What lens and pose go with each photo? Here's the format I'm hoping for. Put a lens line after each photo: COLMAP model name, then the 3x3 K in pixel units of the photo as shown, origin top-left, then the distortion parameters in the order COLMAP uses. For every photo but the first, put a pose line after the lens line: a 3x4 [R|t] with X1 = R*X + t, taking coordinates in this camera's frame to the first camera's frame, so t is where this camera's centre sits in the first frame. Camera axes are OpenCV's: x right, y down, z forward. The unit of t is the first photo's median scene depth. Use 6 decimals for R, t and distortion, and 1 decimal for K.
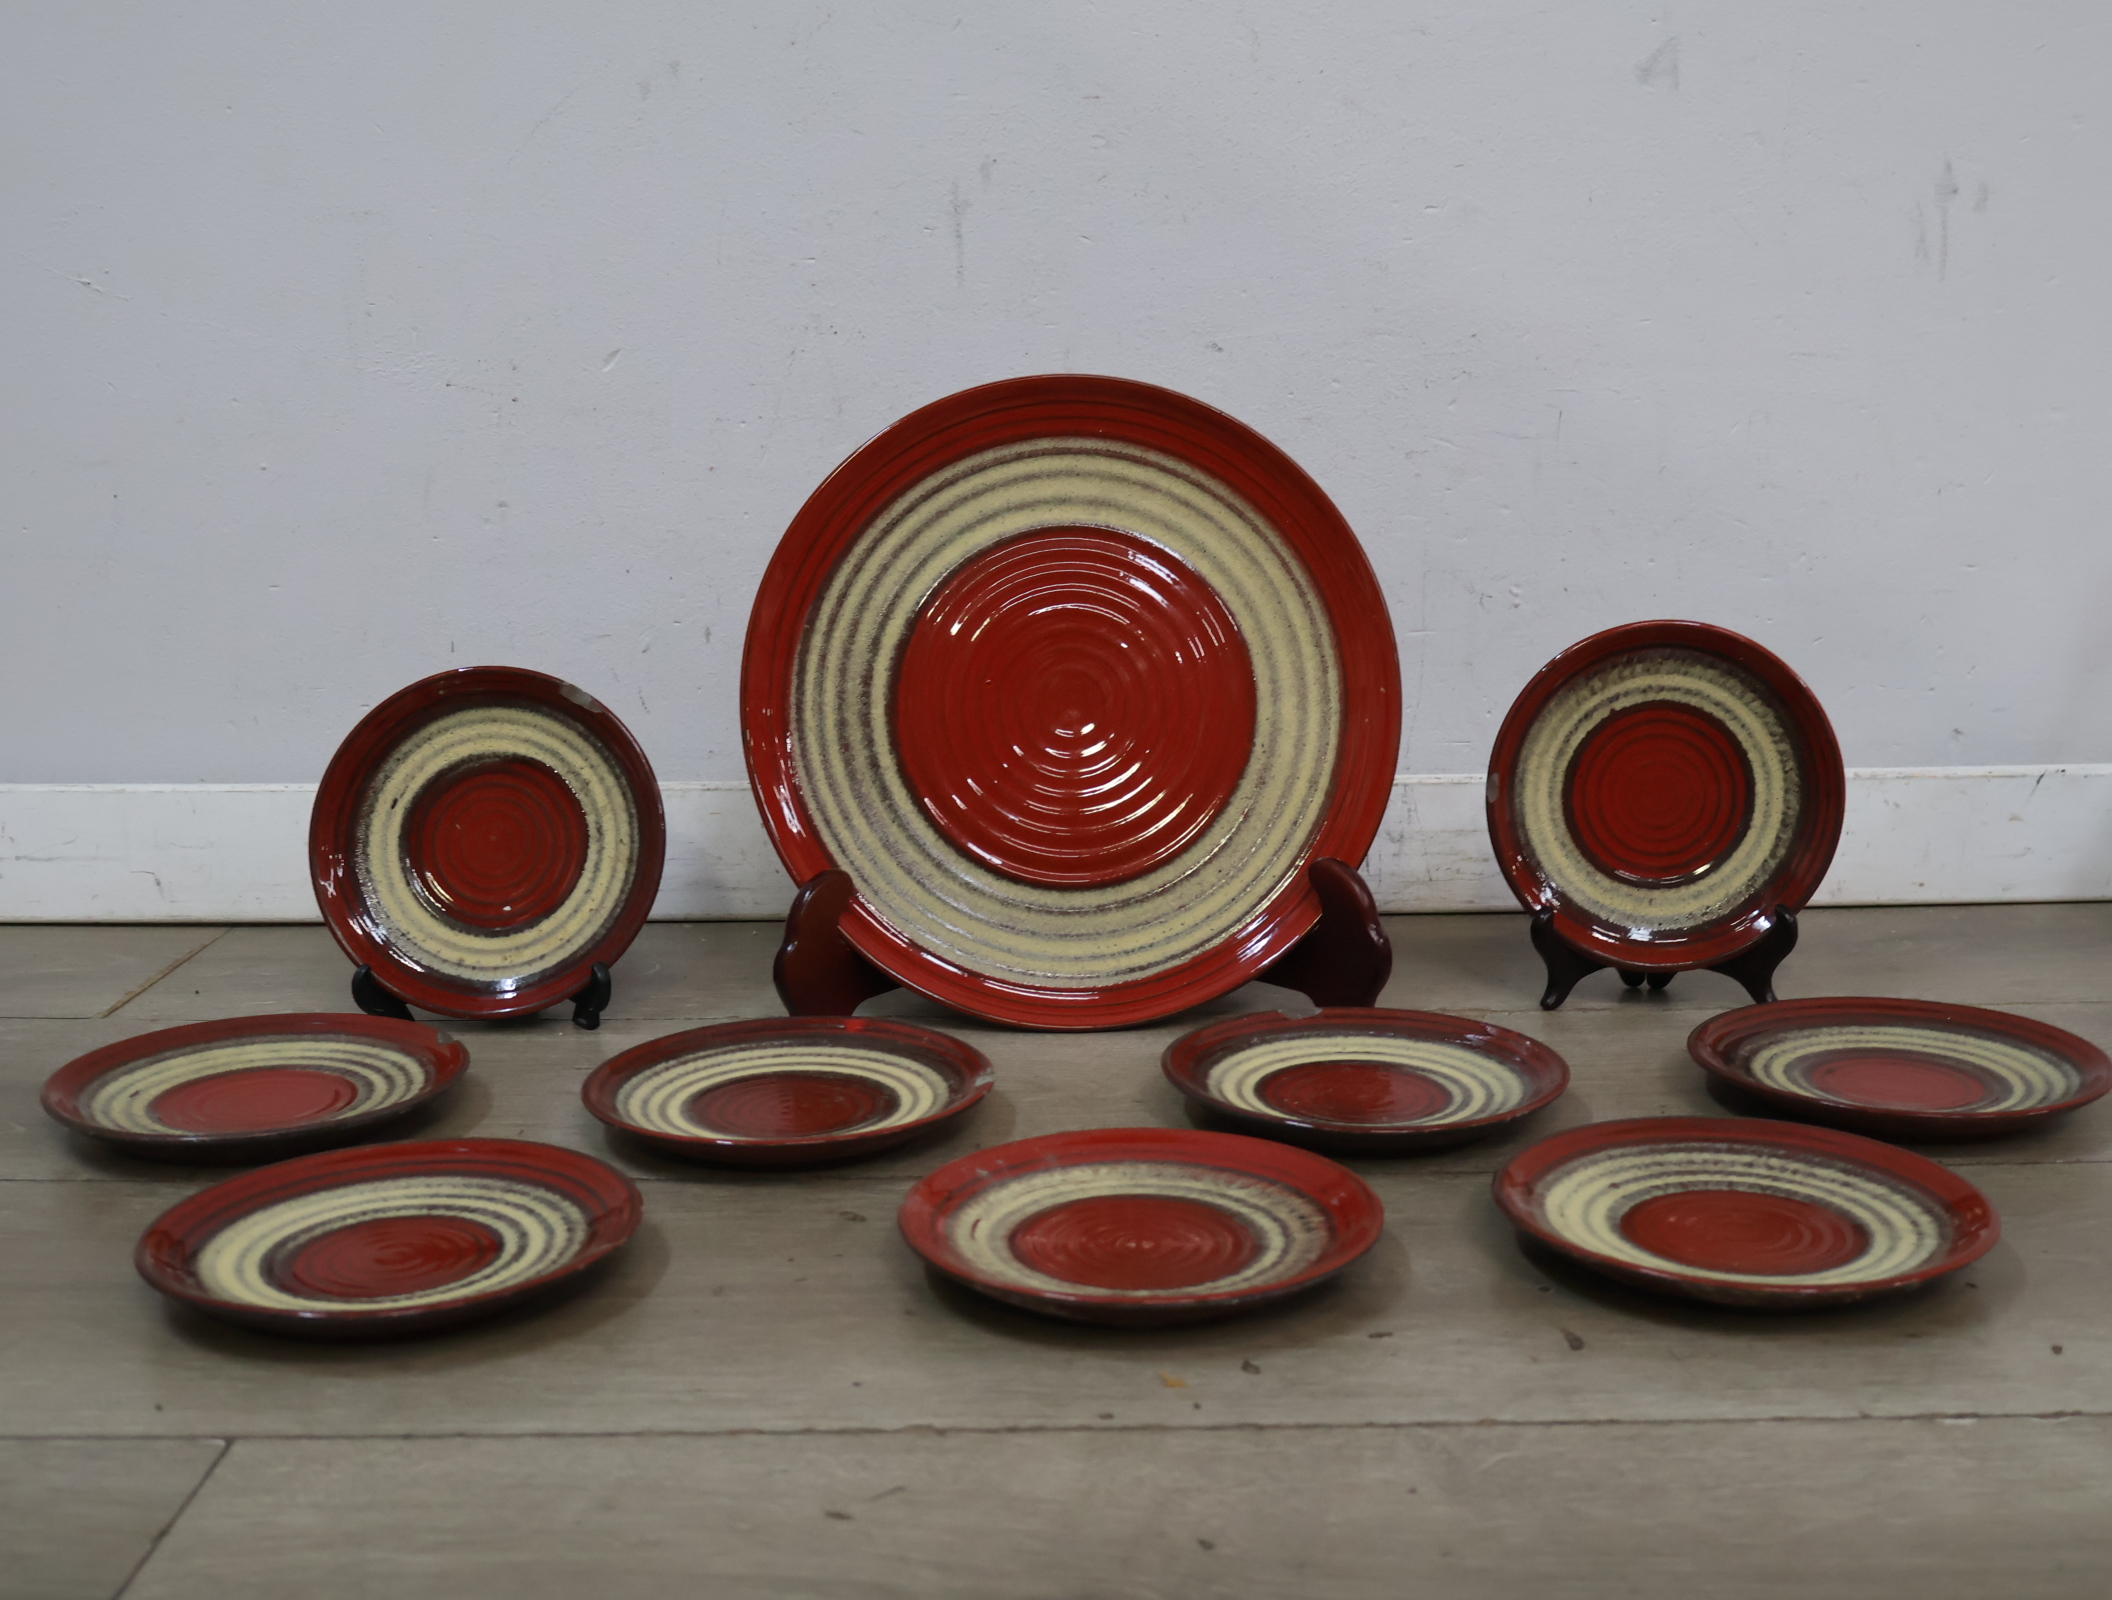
lens RADIAL K [[2401.1, 0, 1051.6], [0, 2401.1, 805.4], [0, 0, 1]] dist [0.004538, 0.007599]
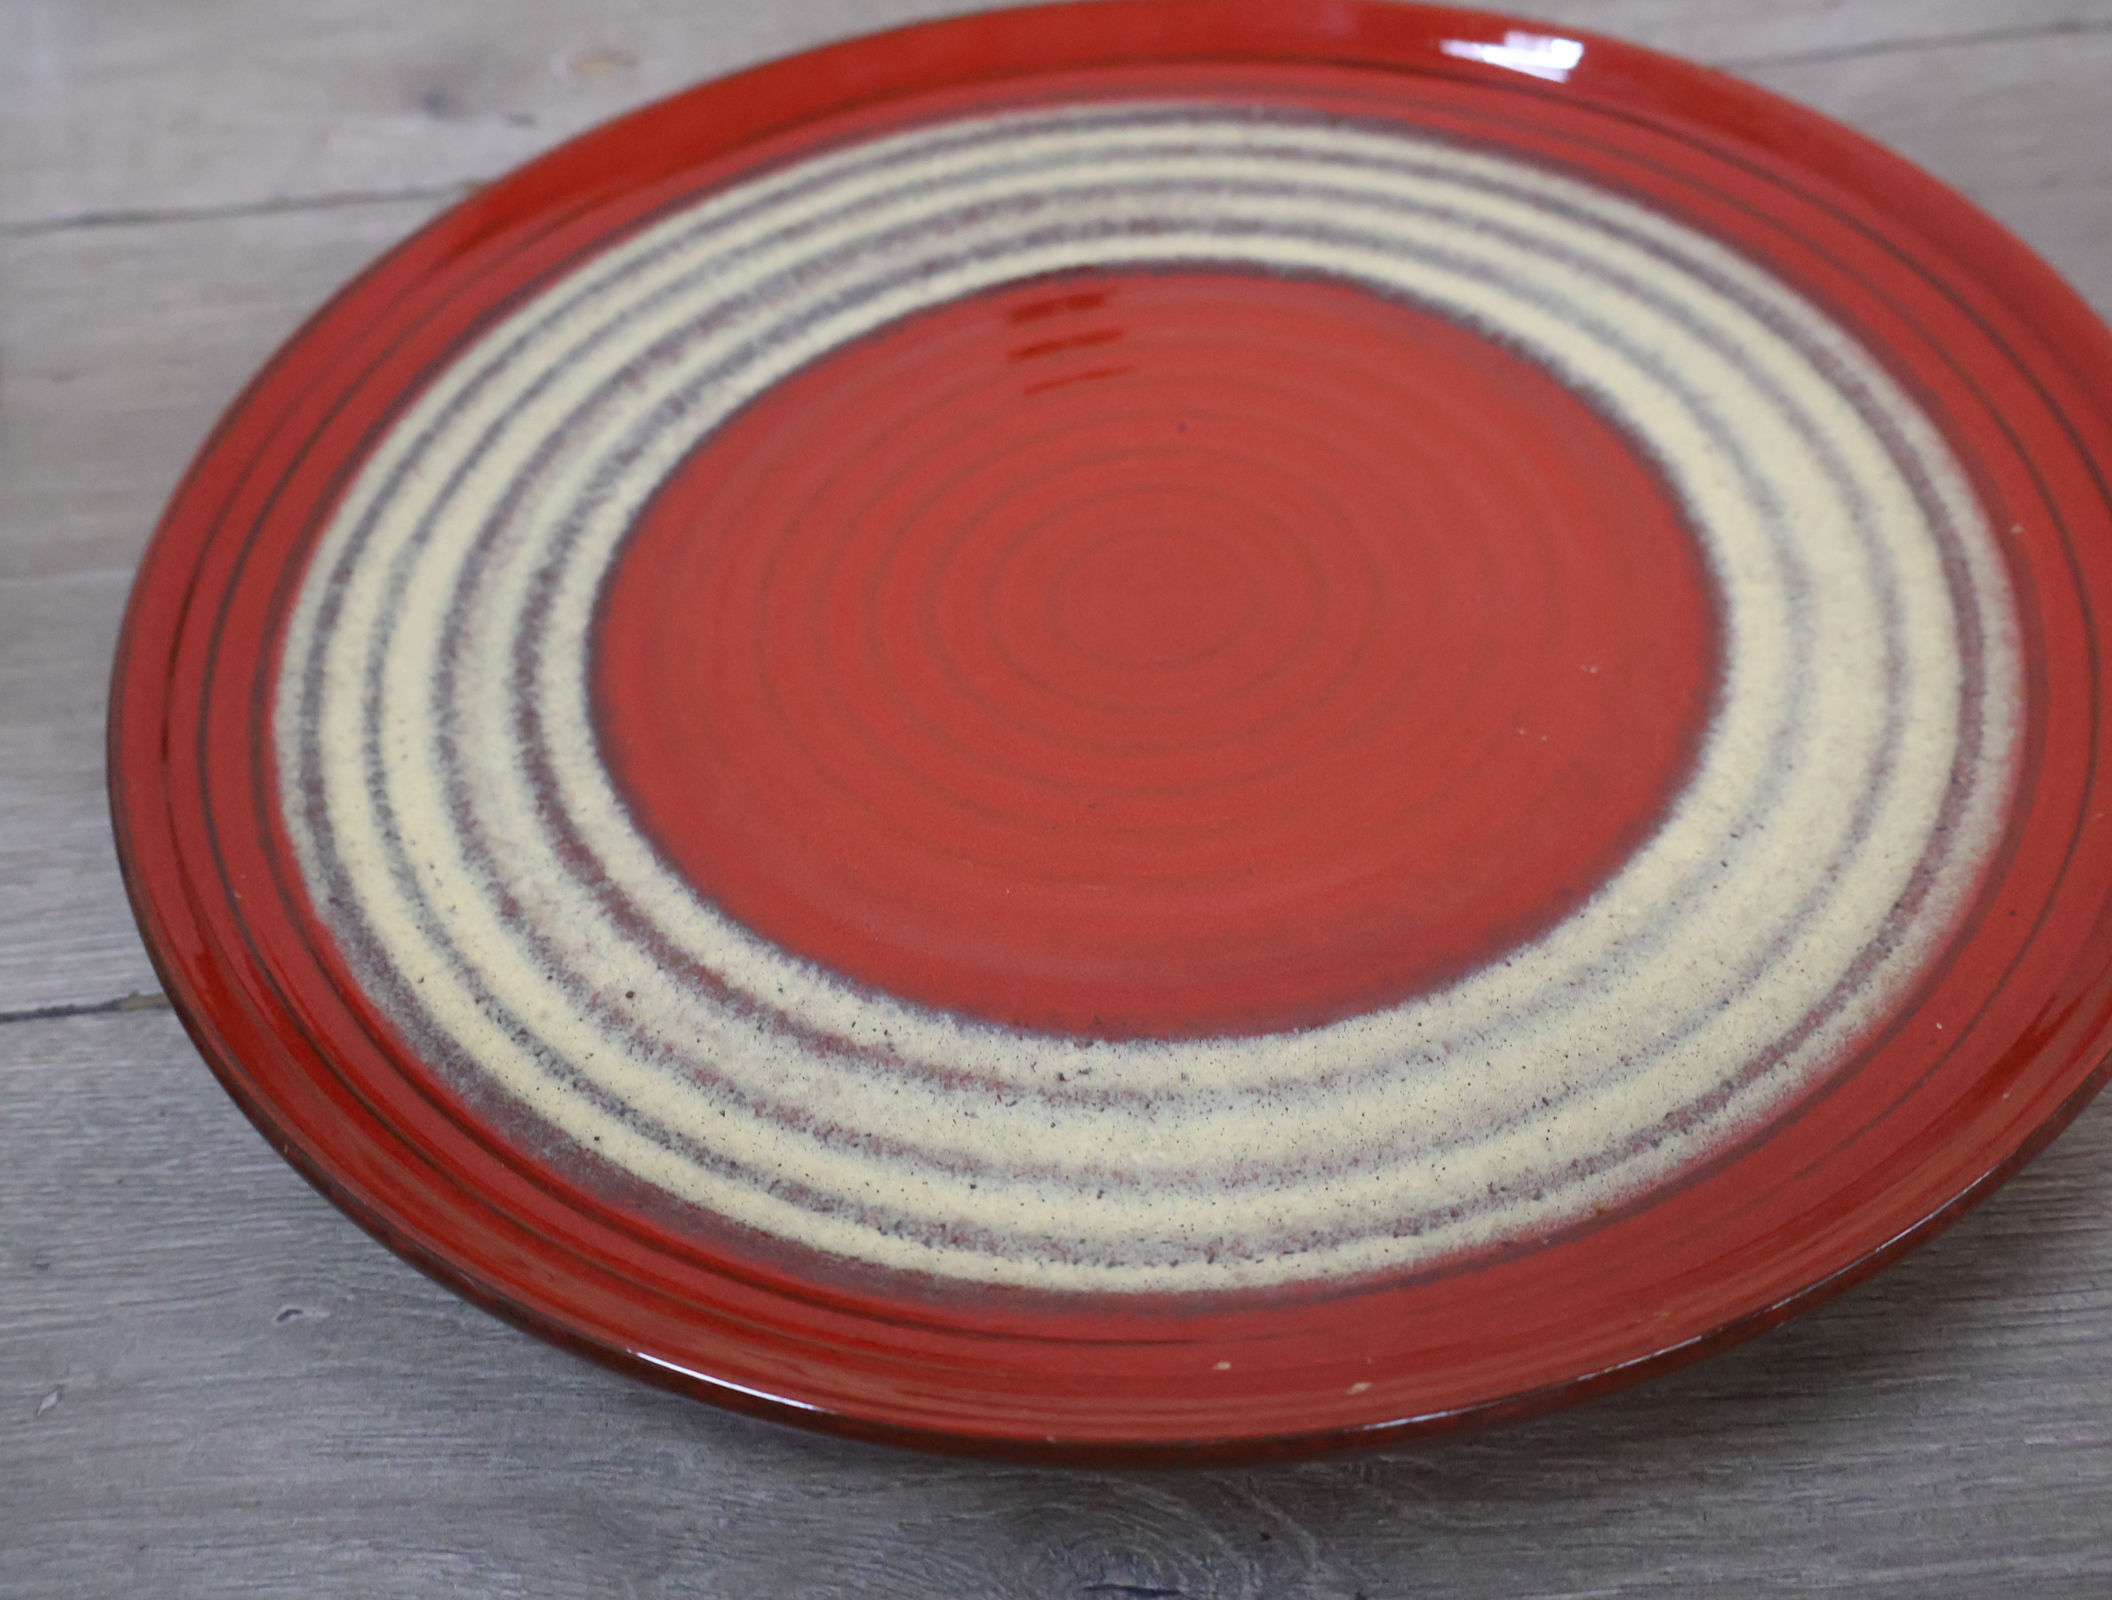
lens RADIAL K [[2331.2, 0, 1033.2], [0, 2331.2, 798.6], [0, 0, 1]] dist [0.000798, -0.004276]
pose [[0.084559, 0.714176, -0.694839, 0.251446], [-0.984376, 0.167961, 0.052841, -0.038719], [0.154443, 0.679515, 0.717221, 0.793573]]
